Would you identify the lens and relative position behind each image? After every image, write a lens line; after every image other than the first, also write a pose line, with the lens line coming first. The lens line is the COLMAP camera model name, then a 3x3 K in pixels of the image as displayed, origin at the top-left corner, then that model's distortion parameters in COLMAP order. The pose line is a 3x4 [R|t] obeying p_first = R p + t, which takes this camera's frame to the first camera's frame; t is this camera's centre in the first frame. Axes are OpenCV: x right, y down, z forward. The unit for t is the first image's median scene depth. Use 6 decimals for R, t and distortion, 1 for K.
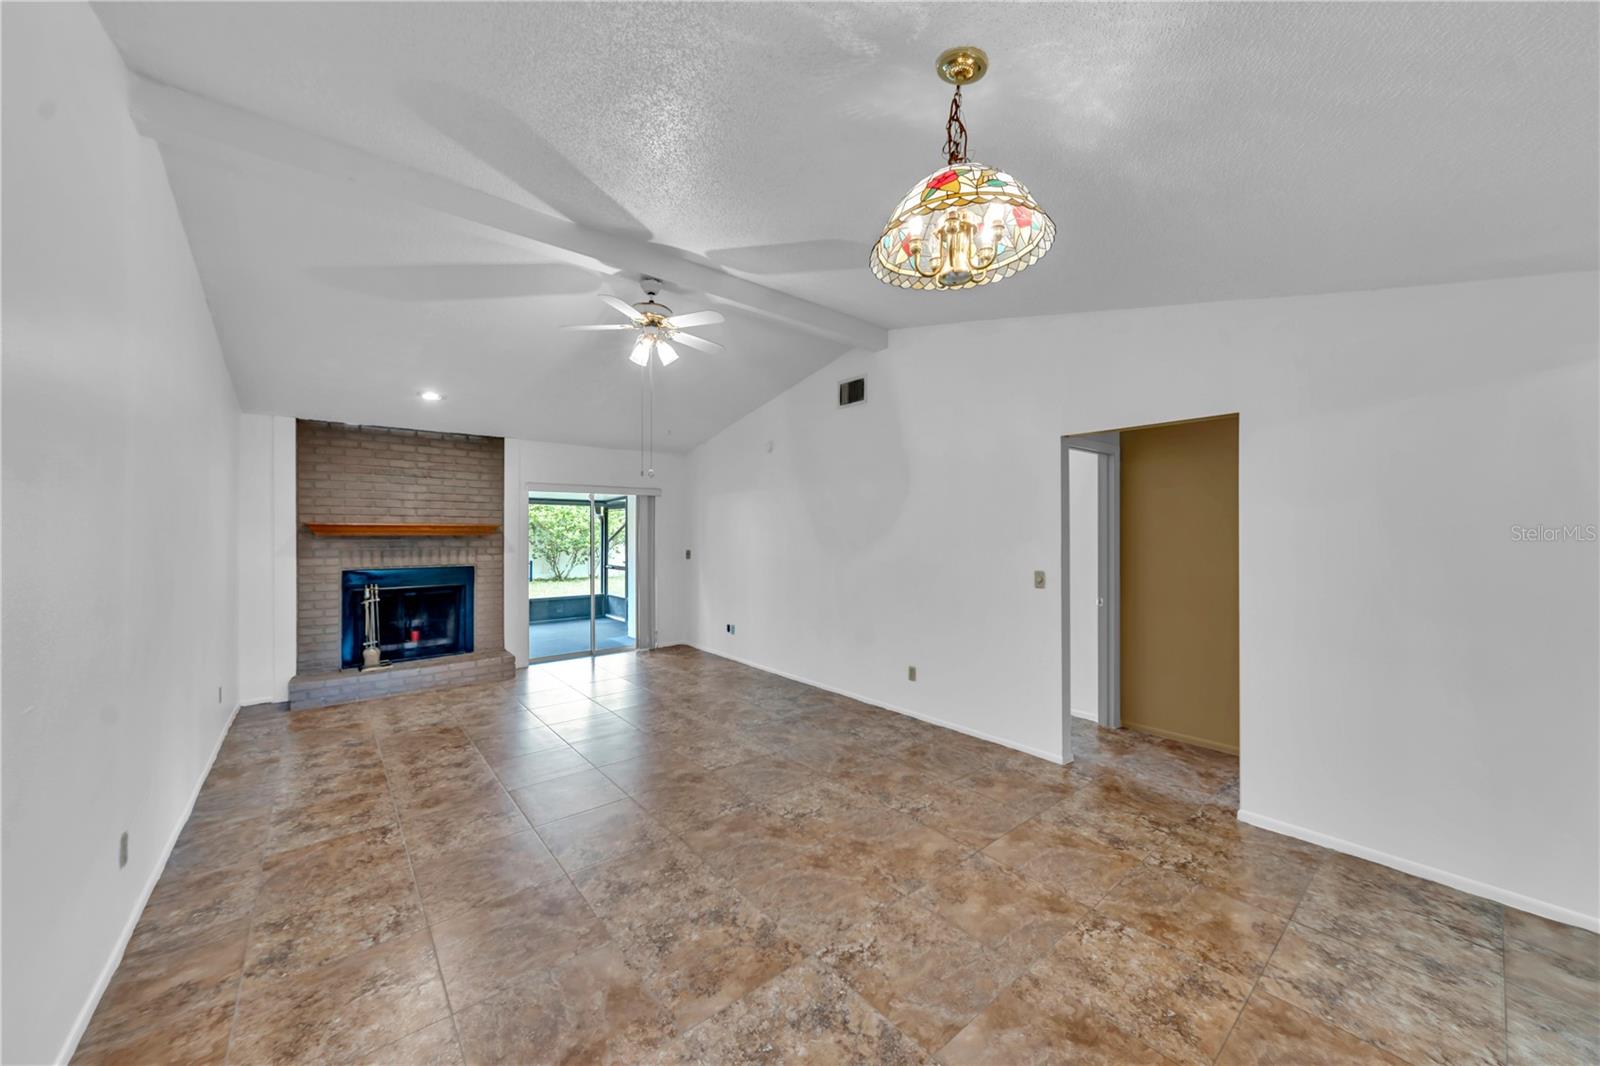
lens RADIAL K [[581.9, 0, 798.2], [0, 581.9, 531.0], [0, 0, 1]] dist [0.001816, 0.000007]
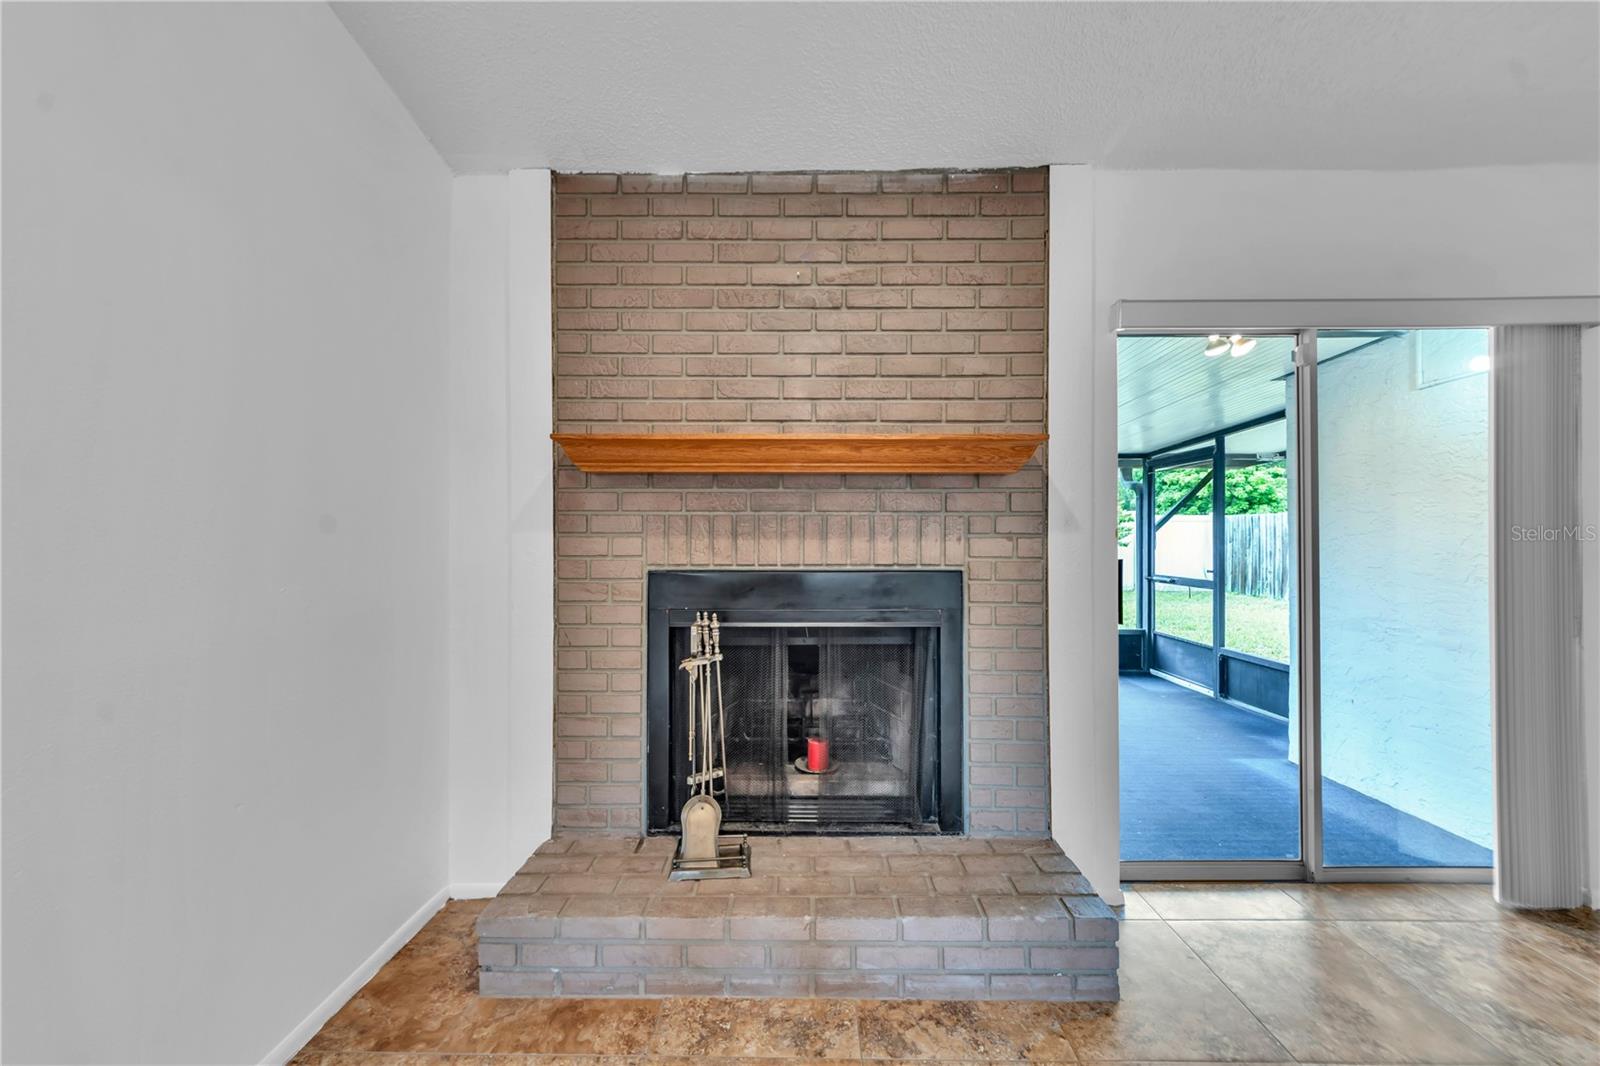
lens RADIAL K [[581.9, 0, 798.6], [0, 581.9, 536.2], [0, 0, 1]] dist [0.001816, 0.000007]
pose [[0.770659, -0.001037, -0.637247, -0.448131], [0.000889, 0.999999, -0.000552, 0.043996], [0.637248, -0.000142, 0.770659, 0.736480]]
